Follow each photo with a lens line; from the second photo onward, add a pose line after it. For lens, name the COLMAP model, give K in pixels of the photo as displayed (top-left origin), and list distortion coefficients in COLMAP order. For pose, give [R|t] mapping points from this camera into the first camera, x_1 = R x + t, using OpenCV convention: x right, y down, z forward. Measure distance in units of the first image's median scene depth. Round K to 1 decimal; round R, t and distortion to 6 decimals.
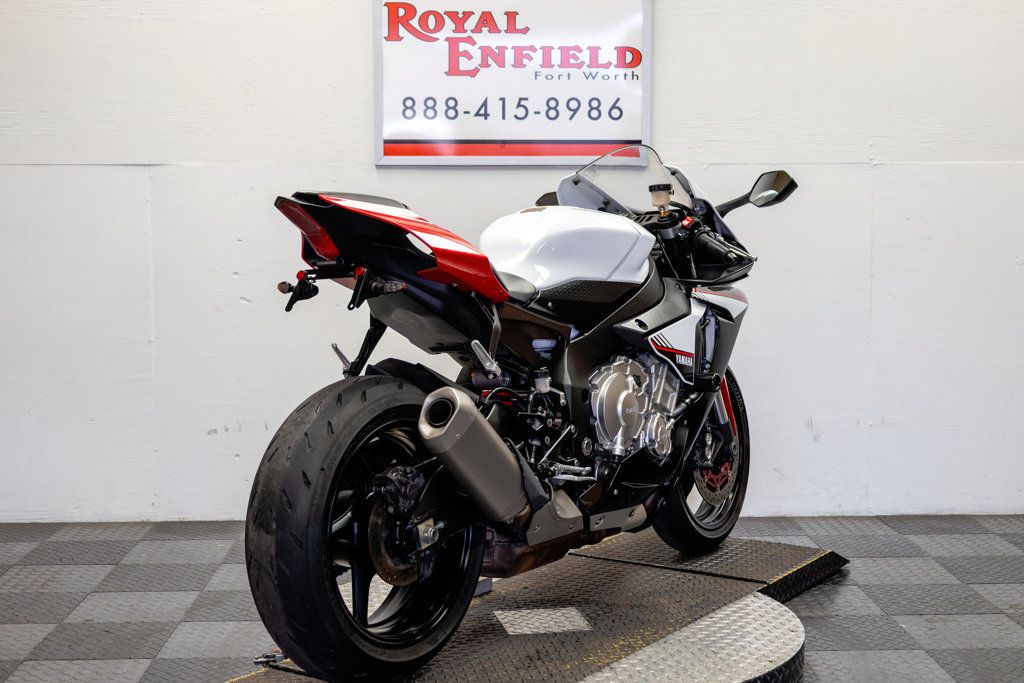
lens RADIAL K [[1488.2, 0, 507.9], [0, 1488.2, 338.3], [0, 0, 1]] dist [0.035487, 0.000000]
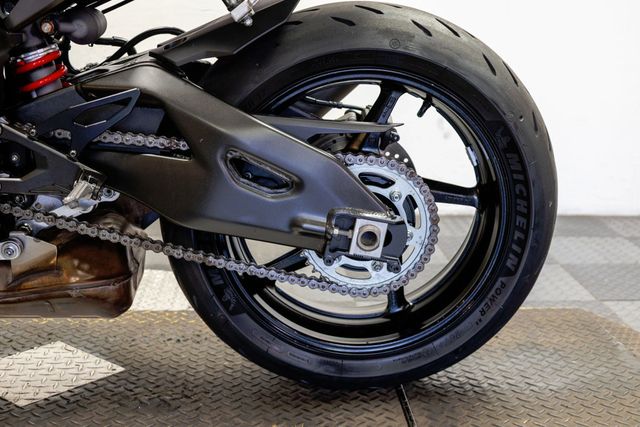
lens RADIAL K [[930.1, 0, 321.2], [0, 930.1, 213.9], [0, 0, 1]] dist [0.035487, 0.000000]
pose [[0.998751, 0.012311, 0.048424, 0.097356], [-0.019000, 0.989940, 0.140207, 0.033628], [-0.046211, -0.140952, 0.988937, 0.399658]]
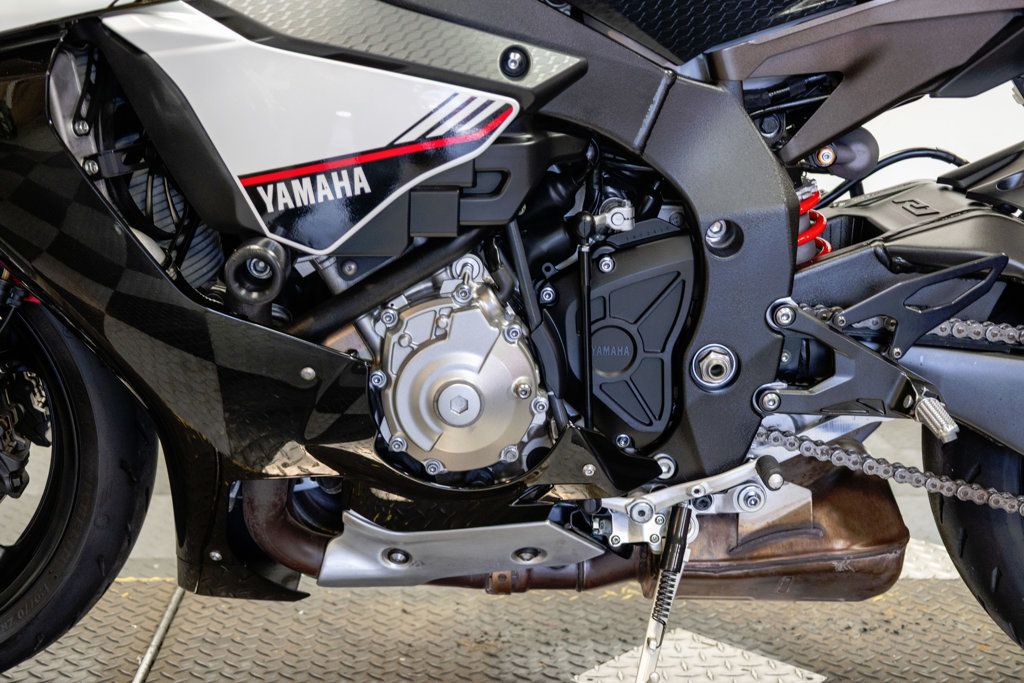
lens RADIAL K [[1488.2, 0, 514.9], [0, 1488.2, 341.7], [0, 0, 1]] dist [0.035487, 0.000000]
pose [[0.999269, 0.016087, 0.034694, -0.038286], [-0.019773, 0.993882, 0.108663, 0.024648], [-0.032734, -0.109270, 0.993473, 0.396446]]
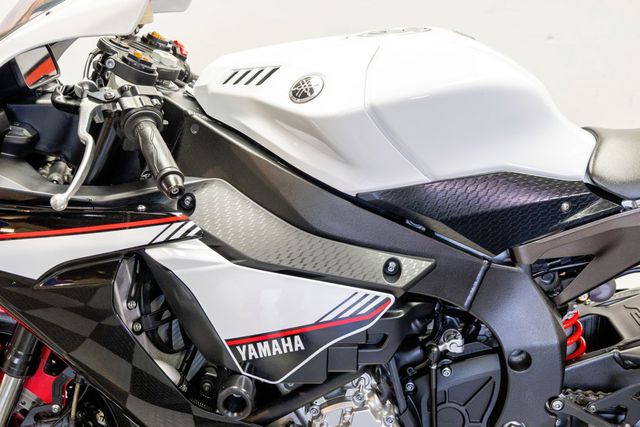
lens RADIAL K [[930.1, 0, 321.5], [0, 930.1, 212.7], [0, 0, 1]] dist [0.035487, 0.000000]
pose [[0.999606, 0.018872, -0.020796, -0.044635], [-0.016040, 0.991543, 0.128785, -0.041470], [0.023051, -0.128400, 0.991454, 0.397430]]
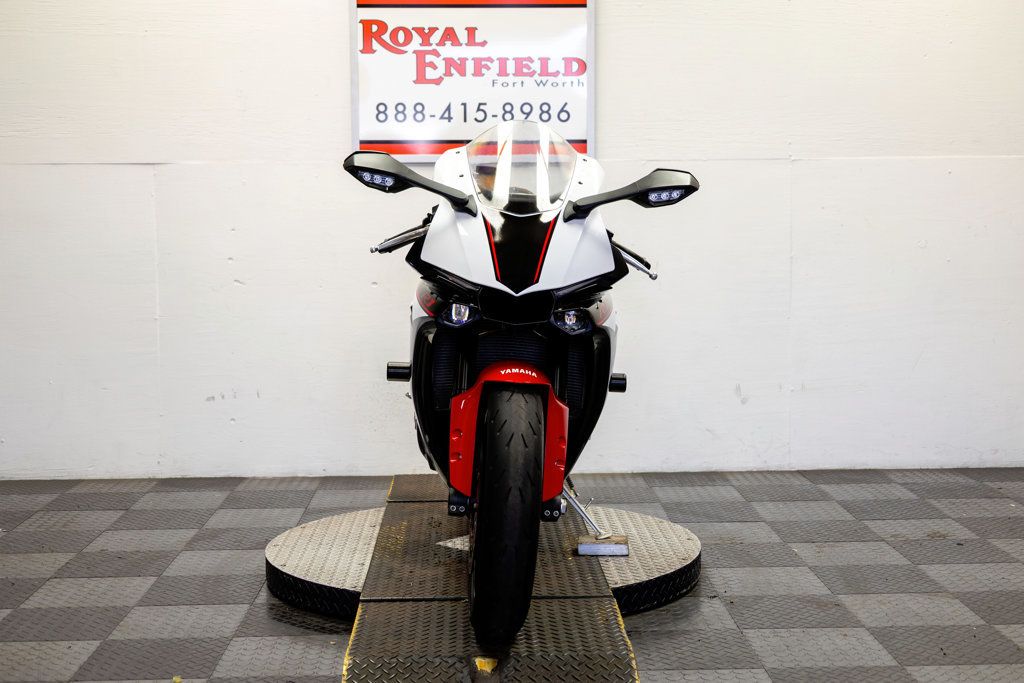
lens RADIAL K [[1488.2, 0, 509.9], [0, 1488.2, 339.4], [0, 0, 1]] dist [0.035487, 0.000000]
pose [[0.999981, -0.005281, -0.003129, 0.034078], [0.005276, 0.999985, -0.001624, 0.021036], [0.003137, 0.001608, 0.999994, -0.136493]]
